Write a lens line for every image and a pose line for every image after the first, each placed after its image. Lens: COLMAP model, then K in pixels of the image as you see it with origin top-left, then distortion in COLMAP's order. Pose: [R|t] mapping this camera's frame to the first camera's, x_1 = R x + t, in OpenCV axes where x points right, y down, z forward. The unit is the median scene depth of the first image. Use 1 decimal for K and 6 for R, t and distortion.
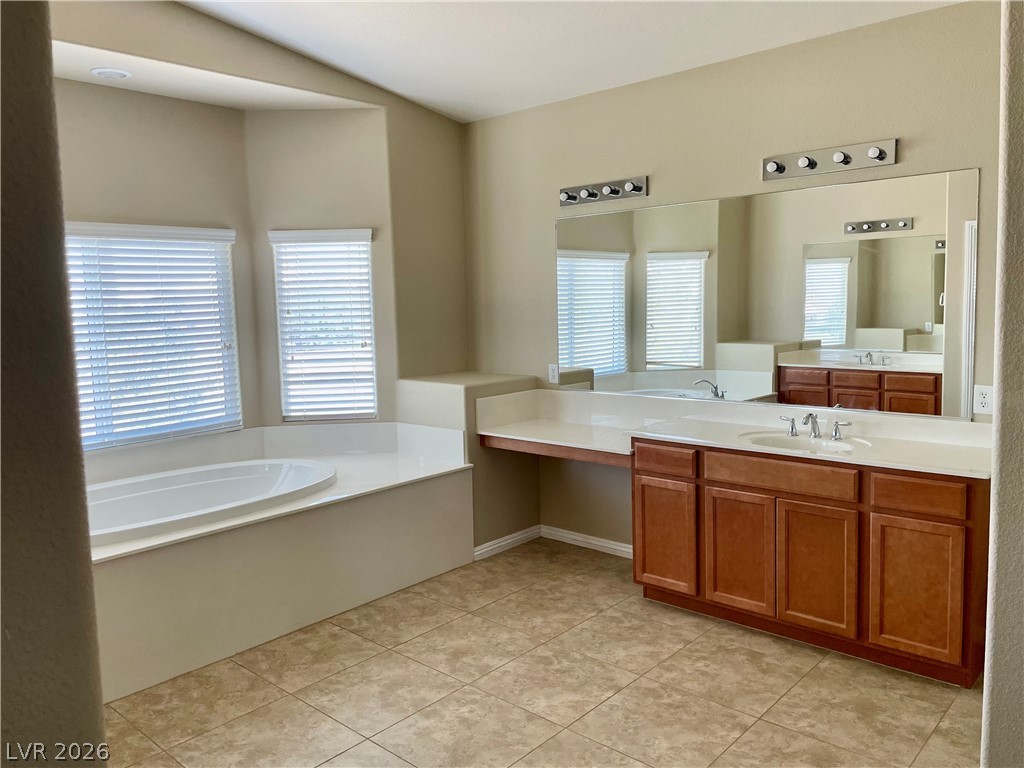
lens RADIAL K [[775.5, 0, 518.1], [0, 775.5, 385.9], [0, 0, 1]] dist [0.075450, -0.096937]
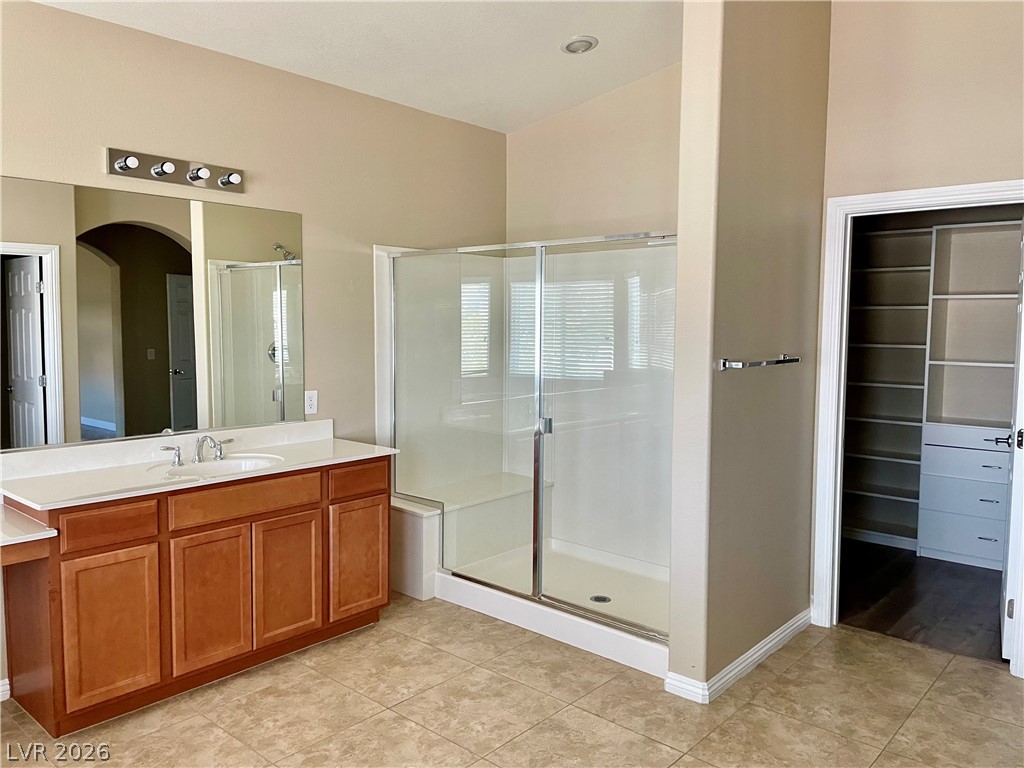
lens RADIAL K [[775.5, 0, 517.4], [0, 775.5, 376.1], [0, 0, 1]] dist [0.075450, -0.096937]
pose [[-0.015518, -0.052038, 0.998525, -0.644688], [0.097758, 0.993781, 0.053310, -0.057083], [-0.995089, 0.098441, -0.010335, 0.693155]]
